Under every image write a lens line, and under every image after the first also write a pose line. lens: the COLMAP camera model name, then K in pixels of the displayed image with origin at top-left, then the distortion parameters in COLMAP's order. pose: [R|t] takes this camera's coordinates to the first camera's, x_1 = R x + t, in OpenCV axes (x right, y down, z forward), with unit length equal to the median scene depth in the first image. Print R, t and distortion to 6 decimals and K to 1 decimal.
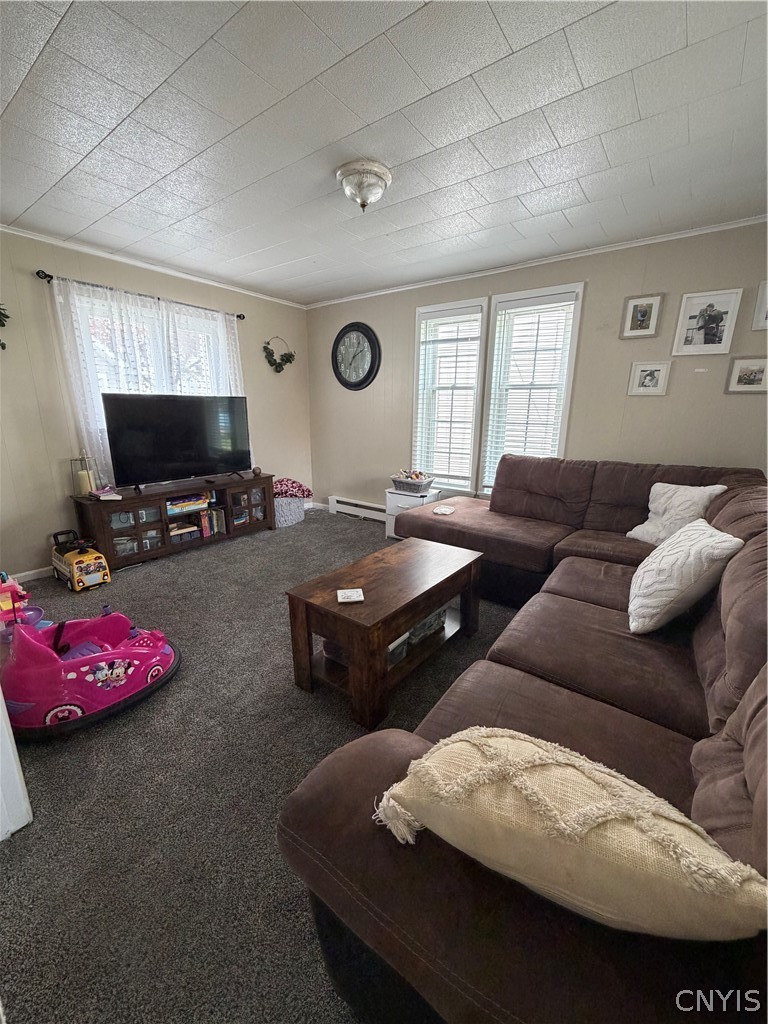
lens RADIAL K [[408.7, 0, 383.5], [0, 408.7, 513.0], [0, 0, 1]] dist [-0.004212, 0.000329]
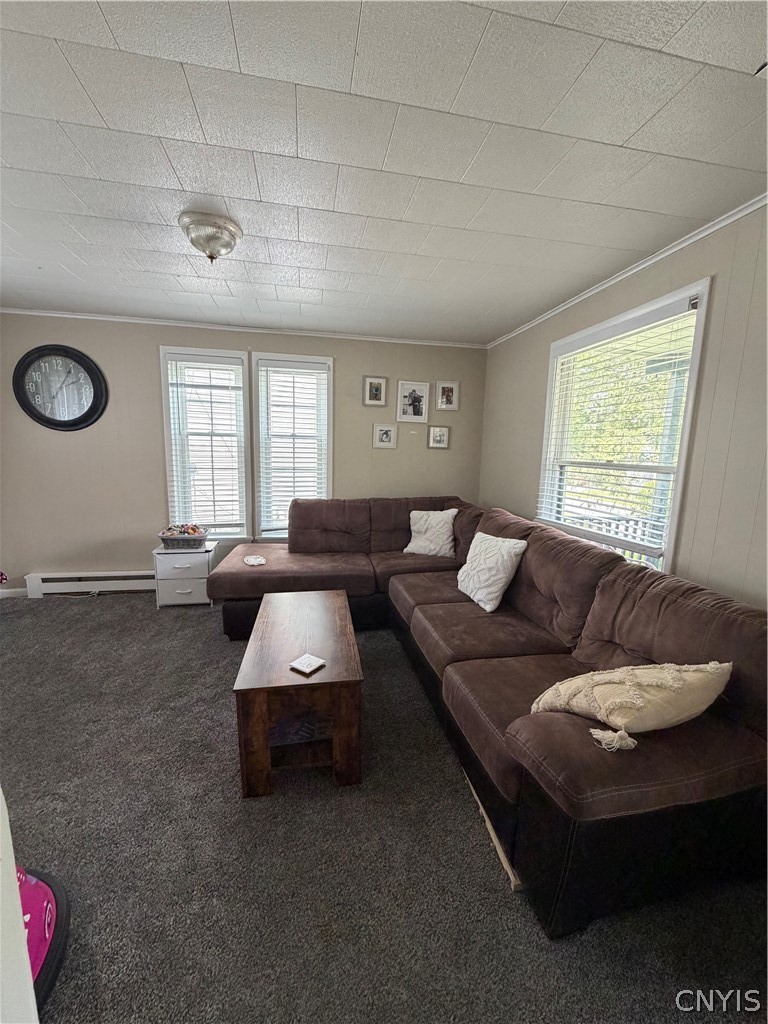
lens RADIAL K [[408.7, 0, 384.9], [0, 408.7, 512.9], [0, 0, 1]] dist [-0.004212, 0.000329]
pose [[0.667662, -0.112070, 0.735981, -0.349199], [0.168224, 0.985746, -0.002507, -0.064252], [-0.725209, 0.125484, 0.676998, 0.092563]]
